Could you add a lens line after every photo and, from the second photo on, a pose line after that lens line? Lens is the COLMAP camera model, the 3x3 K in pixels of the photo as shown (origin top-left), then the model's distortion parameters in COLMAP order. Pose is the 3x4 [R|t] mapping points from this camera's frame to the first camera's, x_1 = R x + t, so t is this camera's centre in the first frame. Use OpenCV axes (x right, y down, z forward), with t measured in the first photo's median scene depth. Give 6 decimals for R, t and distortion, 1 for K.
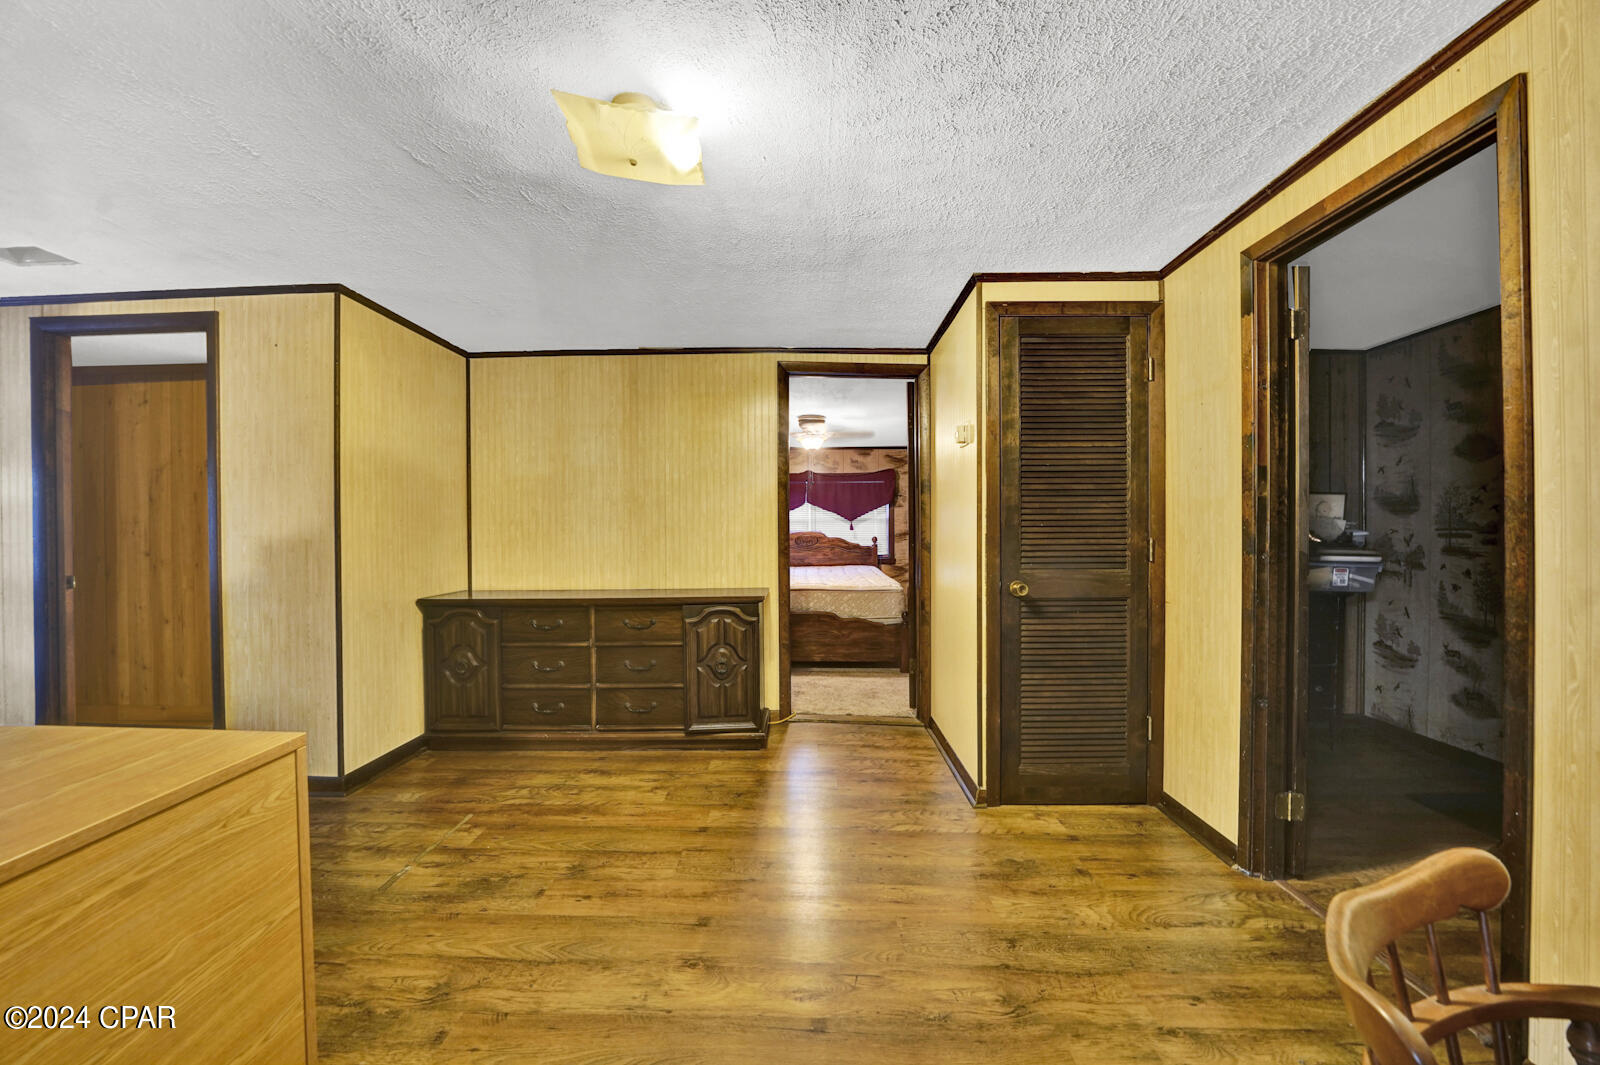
lens RADIAL K [[656.4, 0, 787.1], [0, 656.4, 537.6], [0, 0, 1]] dist [-0.030364, 0.003452]
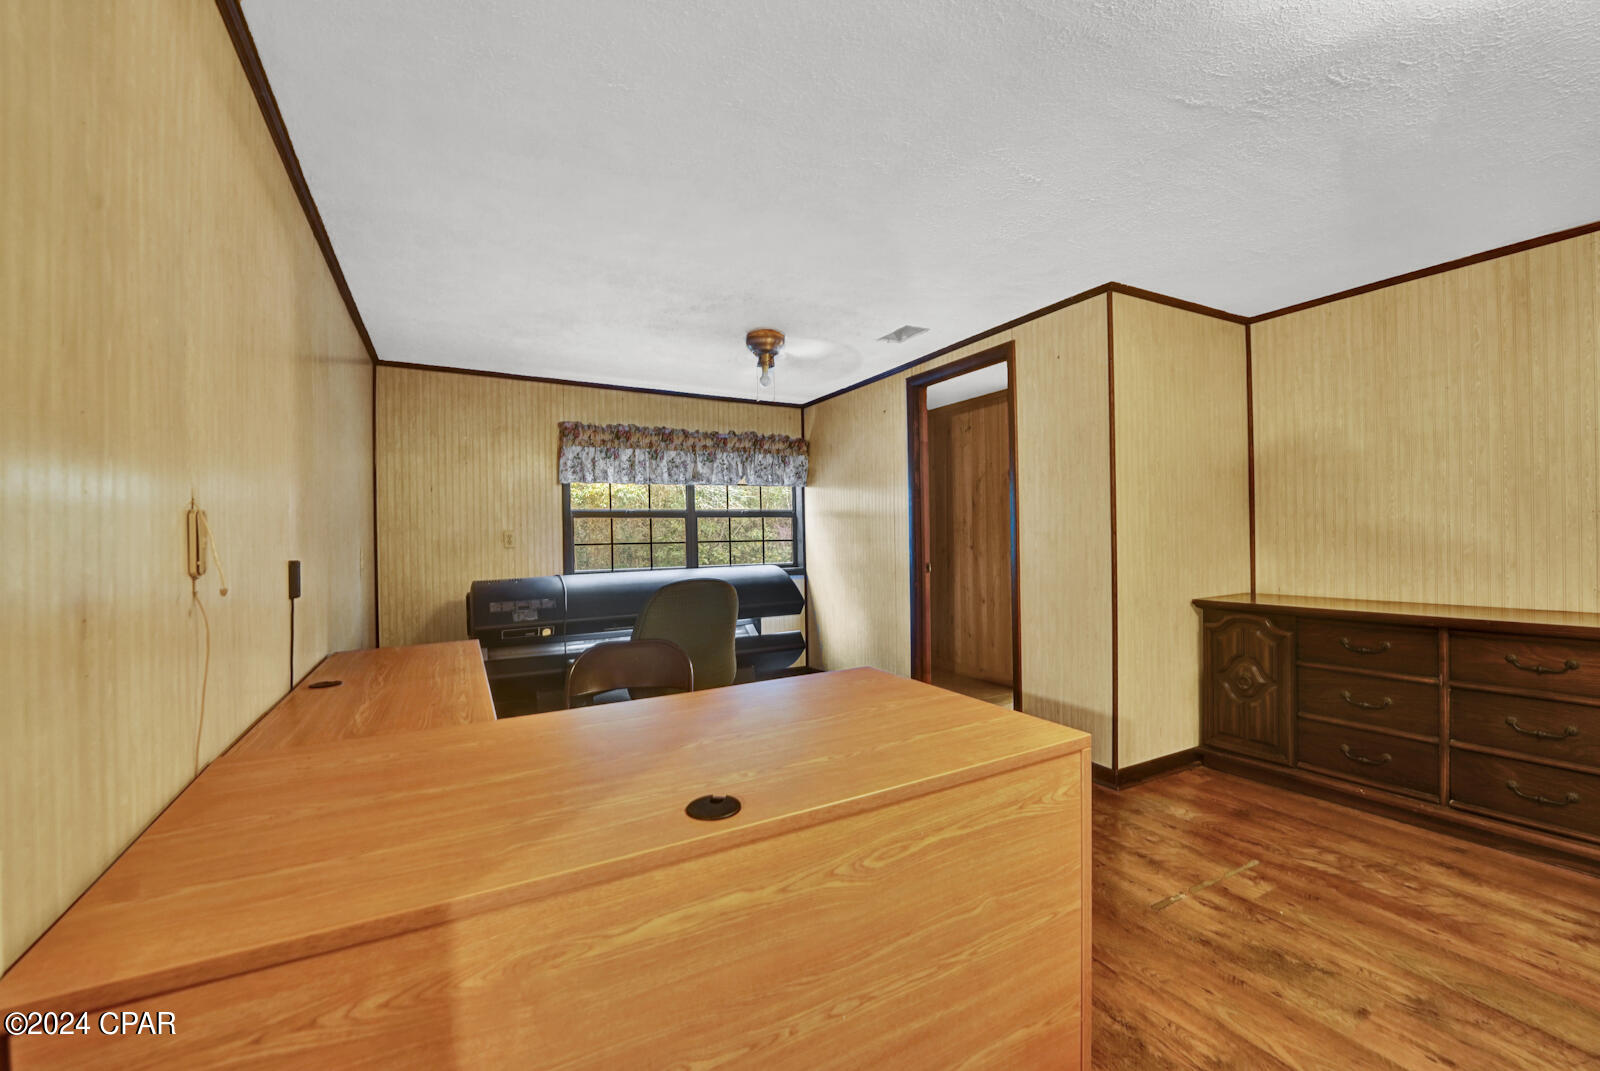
lens RADIAL K [[646.1, 0, 798.2], [0, 646.1, 542.3], [0, 0, 1]] dist [-0.040595, 0.005846]
pose [[0.495859, 0.005352, -0.868386, -0.073374], [0.008260, 0.999907, 0.010879, -0.000854], [0.868364, -0.012567, 0.495769, 0.079279]]
